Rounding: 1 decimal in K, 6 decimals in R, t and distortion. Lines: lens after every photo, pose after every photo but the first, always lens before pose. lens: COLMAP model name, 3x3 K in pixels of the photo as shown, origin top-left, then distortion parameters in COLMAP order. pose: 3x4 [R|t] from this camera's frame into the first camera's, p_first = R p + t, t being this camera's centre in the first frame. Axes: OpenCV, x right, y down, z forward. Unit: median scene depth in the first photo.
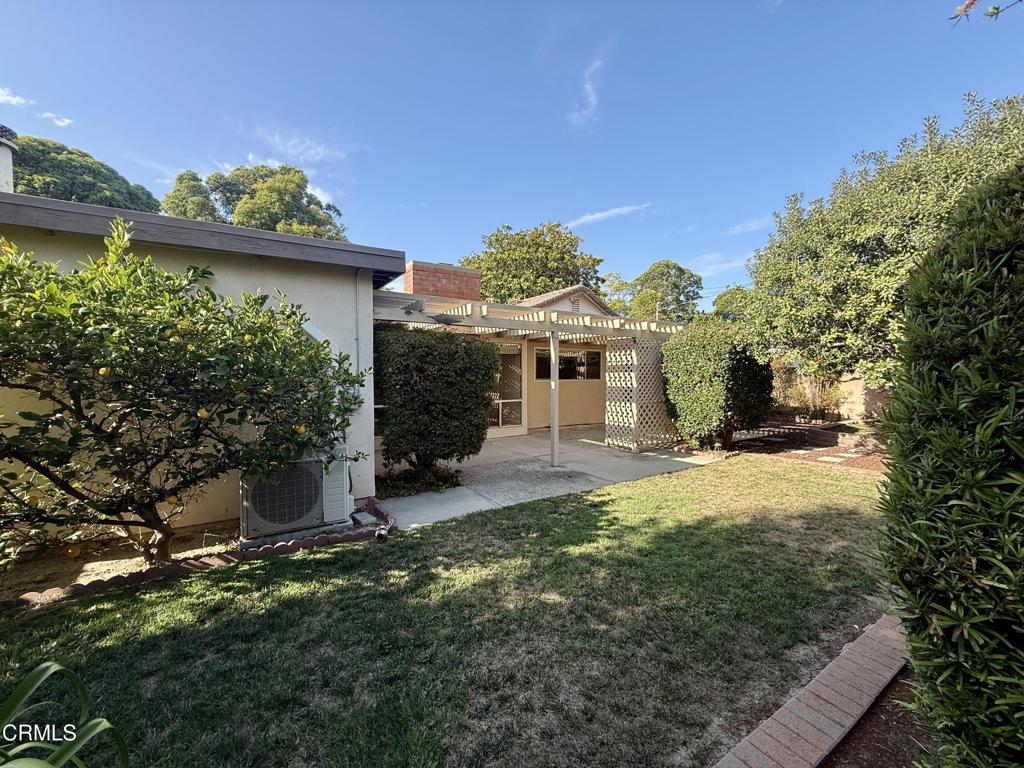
lens RADIAL K [[407.9, 0, 509.8], [0, 407.9, 383.3], [0, 0, 1]] dist [0.000055, -0.000035]
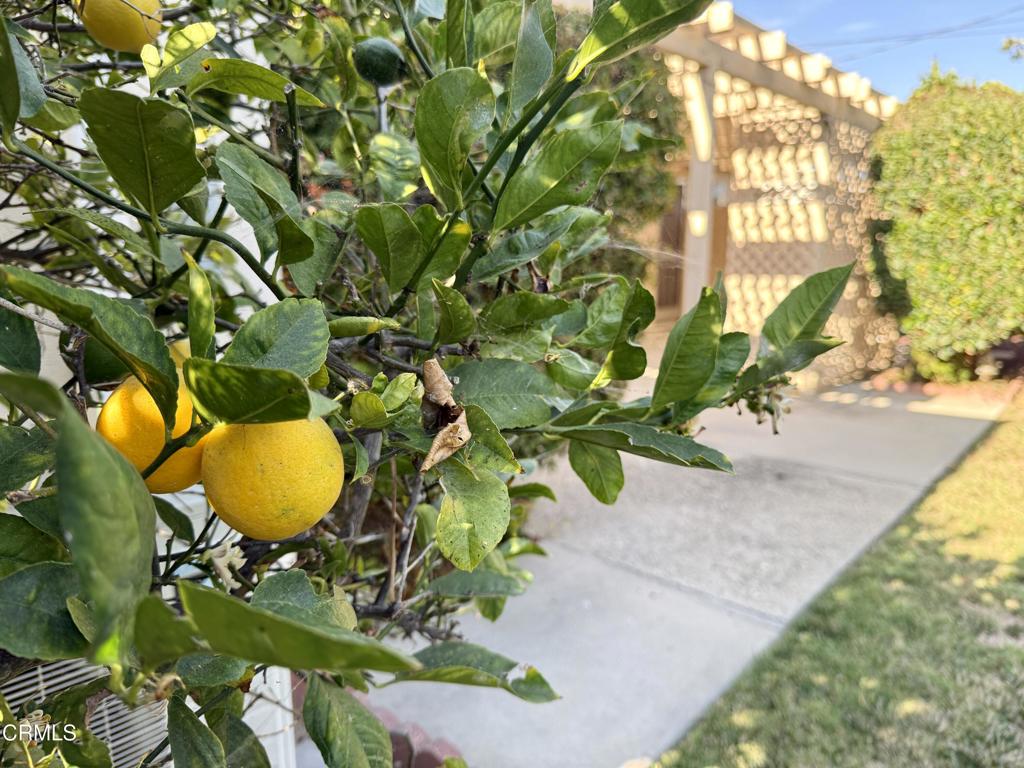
lens RADIAL K [[721.7, 0, 512.0], [0, 721.7, 384.0], [0, 0, 1]] dist [0.024666, -0.051915]
pose [[0.962555, -0.046632, 0.267047, -0.363177], [0.002024, 0.986303, 0.164932, 0.059614], [-0.271080, -0.158216, 0.949465, 0.676088]]
